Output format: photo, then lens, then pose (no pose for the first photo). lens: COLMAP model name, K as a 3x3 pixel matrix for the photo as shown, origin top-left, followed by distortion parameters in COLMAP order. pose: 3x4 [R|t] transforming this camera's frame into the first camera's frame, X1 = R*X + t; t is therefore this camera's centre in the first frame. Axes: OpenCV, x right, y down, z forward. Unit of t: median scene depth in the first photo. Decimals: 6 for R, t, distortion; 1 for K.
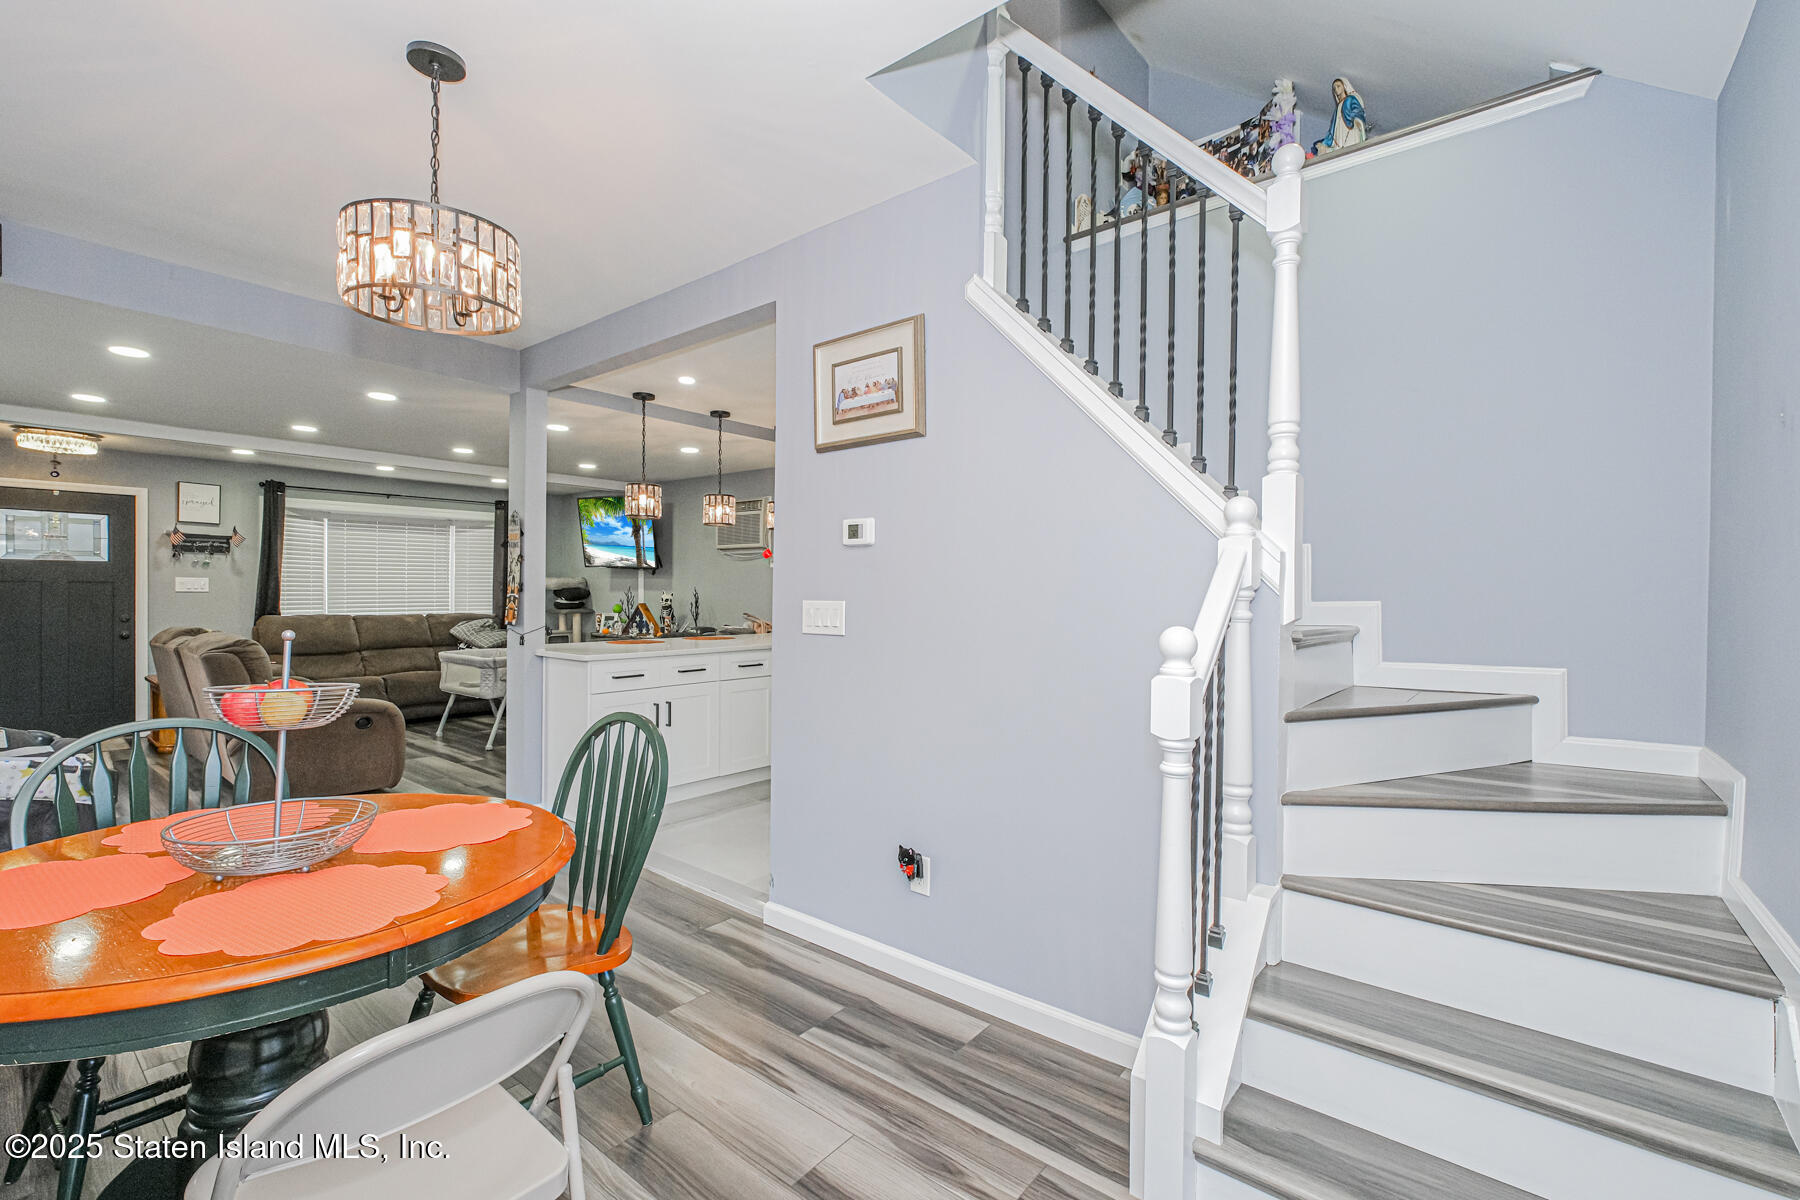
lens RADIAL K [[775.6, 0, 900.1], [0, 775.6, 596.3], [0, 0, 1]] dist [0.002049, -0.000290]
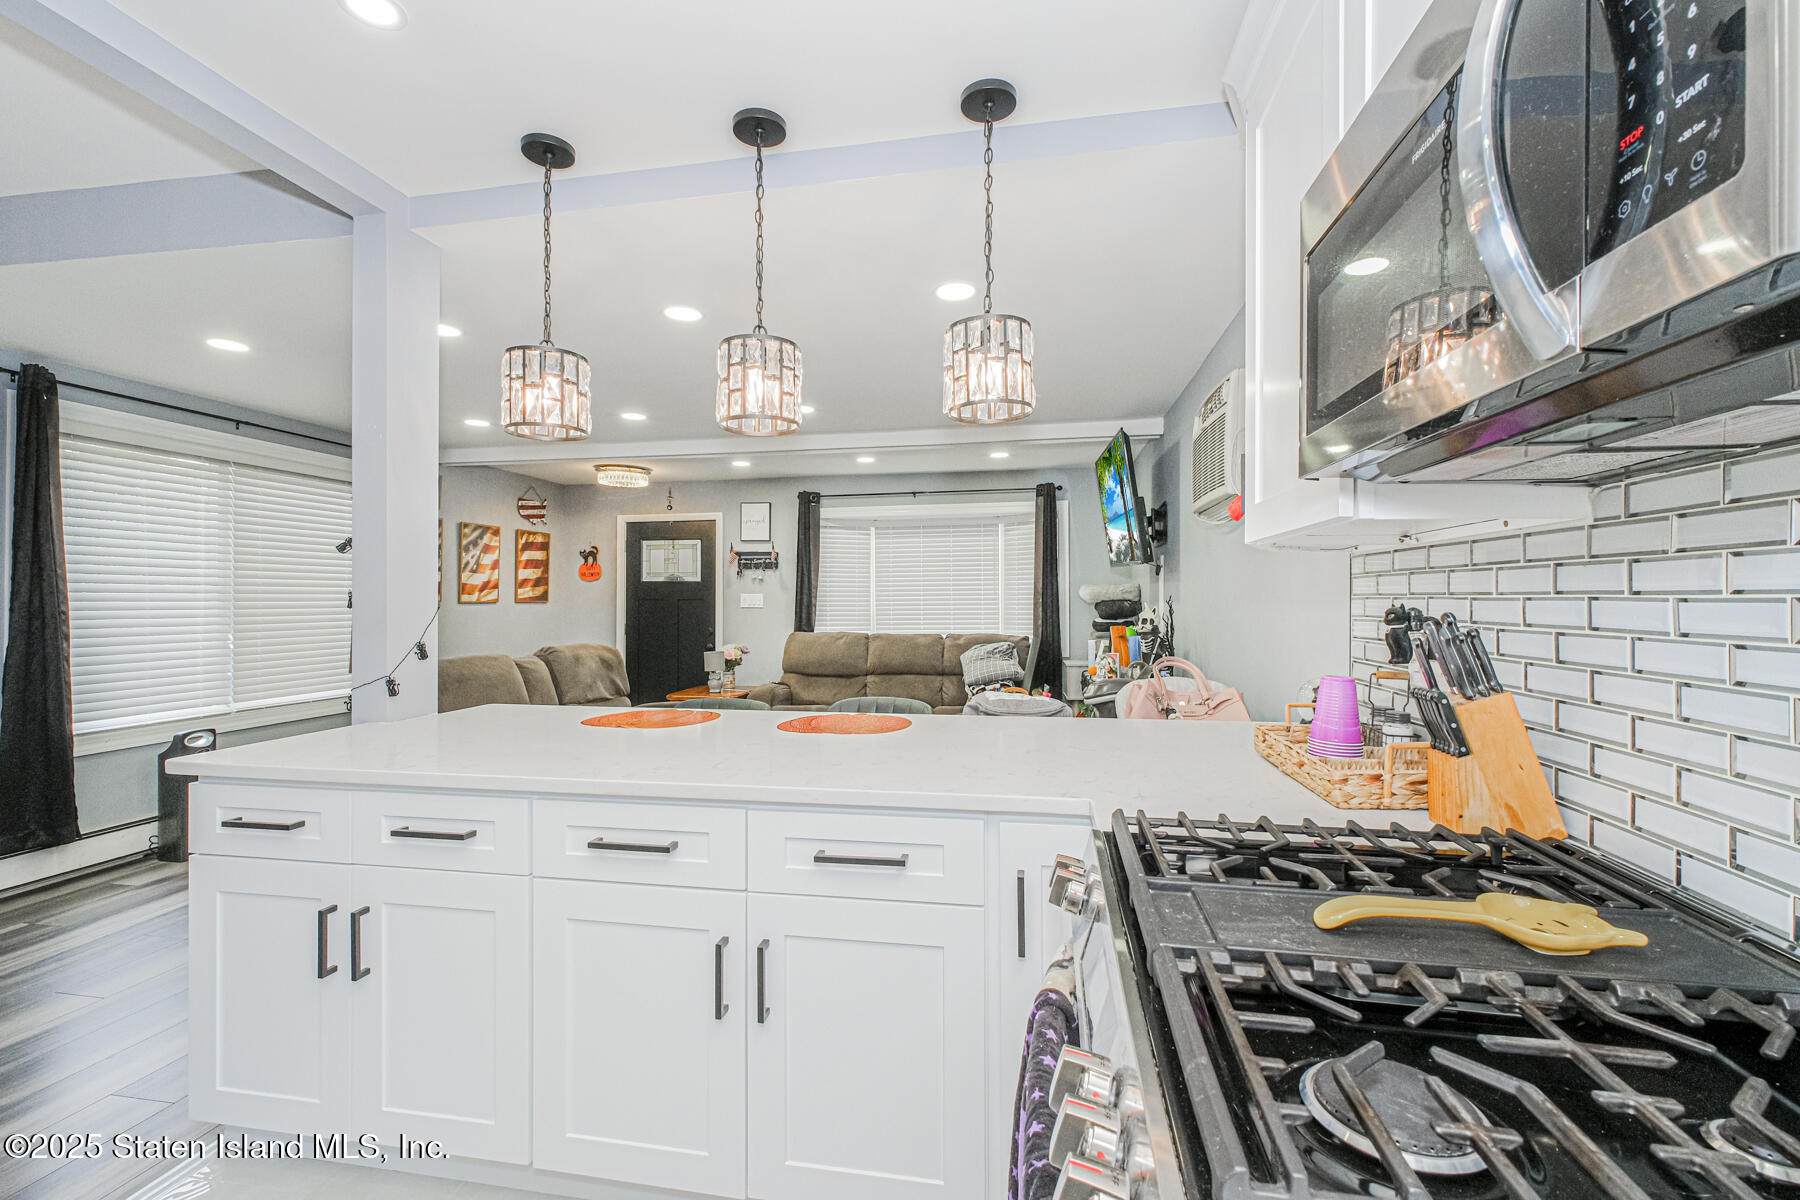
lens RADIAL K [[775.6, 0, 903.1], [0, 775.6, 599.8], [0, 0, 1]] dist [0.002049, -0.000290]
pose [[0.483910, -0.005639, -0.875099, 0.089681], [-0.000462, 0.999977, -0.006699, -0.008707], [0.875117, 0.003646, 0.483897, 0.637619]]
